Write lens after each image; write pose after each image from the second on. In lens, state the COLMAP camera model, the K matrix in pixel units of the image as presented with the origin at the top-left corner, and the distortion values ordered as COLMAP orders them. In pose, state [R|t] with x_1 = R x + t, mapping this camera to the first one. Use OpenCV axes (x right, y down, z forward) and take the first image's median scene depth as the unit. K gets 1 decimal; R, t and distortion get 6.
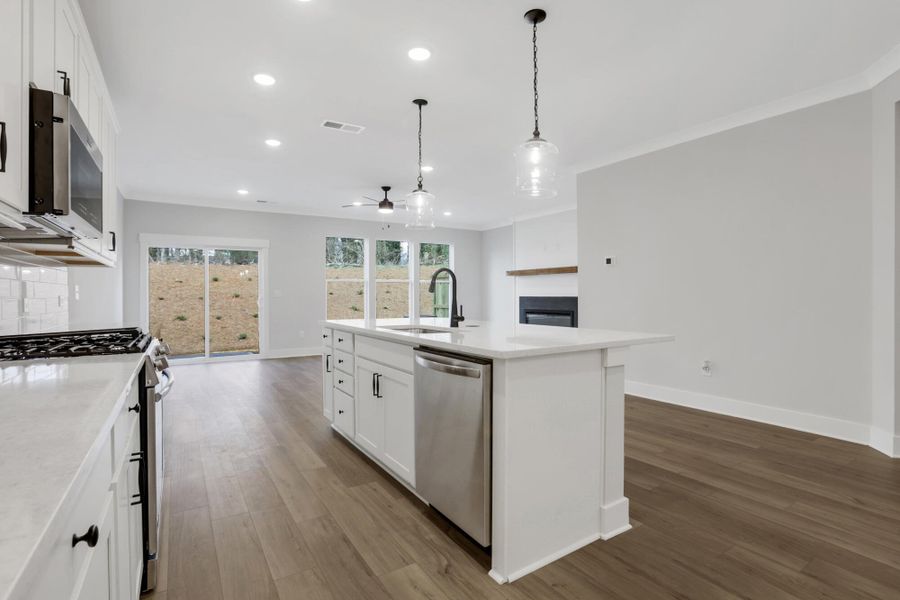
lens RADIAL K [[424.7, 0, 440.2], [0, 424.7, 294.5], [0, 0, 1]] dist [-0.073204, 0.029005]
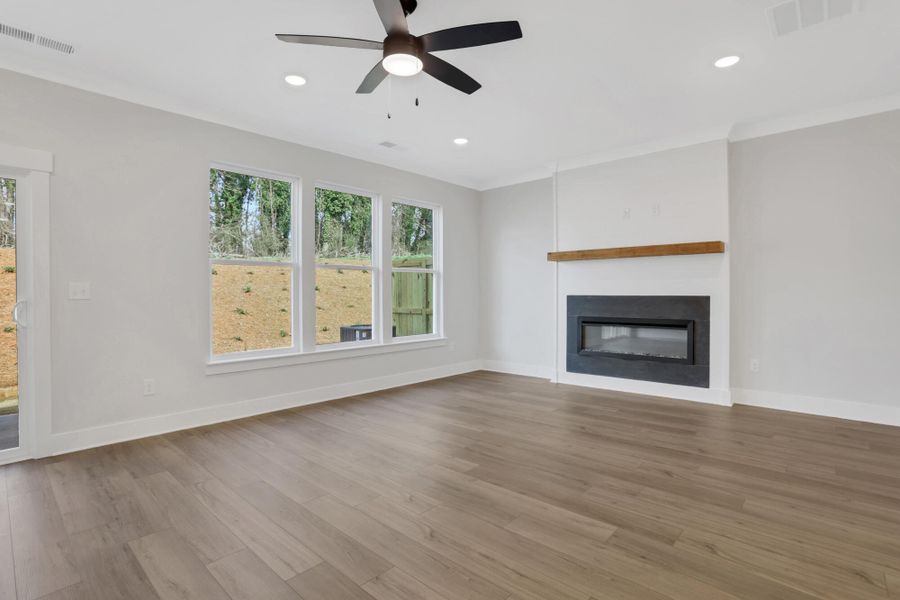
lens RADIAL K [[432.1, 0, 443.7], [0, 432.1, 294.9], [0, 0, 1]] dist [-0.073426, 0.033064]
pose [[0.963537, -0.001991, 0.267569, -0.164984], [0.000508, 0.999984, 0.005615, 0.000285], [-0.267576, -0.005274, 0.963522, 0.534370]]
